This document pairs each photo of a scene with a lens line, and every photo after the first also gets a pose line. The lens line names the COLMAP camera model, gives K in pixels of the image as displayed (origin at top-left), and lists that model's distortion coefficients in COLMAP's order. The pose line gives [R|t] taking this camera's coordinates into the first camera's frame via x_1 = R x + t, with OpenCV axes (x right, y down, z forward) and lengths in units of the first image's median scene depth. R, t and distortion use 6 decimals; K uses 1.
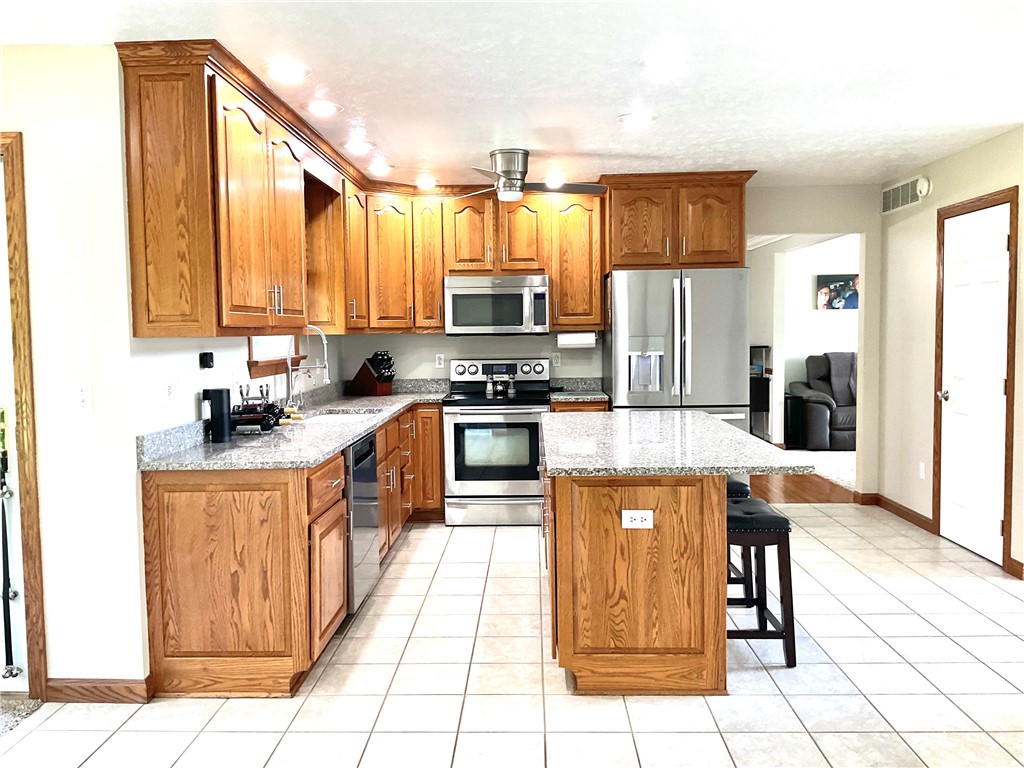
lens RADIAL K [[848.6, 0, 513.3], [0, 848.6, 385.0], [0, 0, 1]] dist [0.063159, -0.126534]
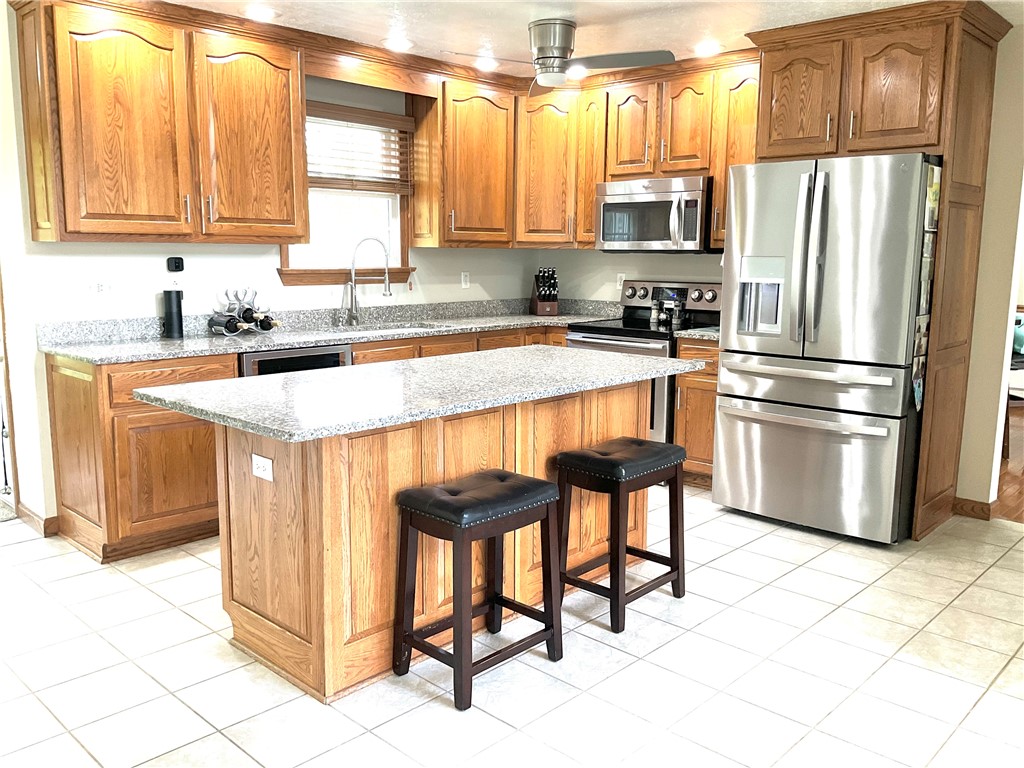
lens RADIAL K [[848.6, 0, 515.3], [0, 848.6, 391.1], [0, 0, 1]] dist [0.063159, -0.126534]
pose [[0.737019, 0.128672, -0.663510, 0.572197], [-0.061121, 0.990377, 0.124168, -0.024164], [0.673102, -0.050960, 0.737791, 0.357297]]
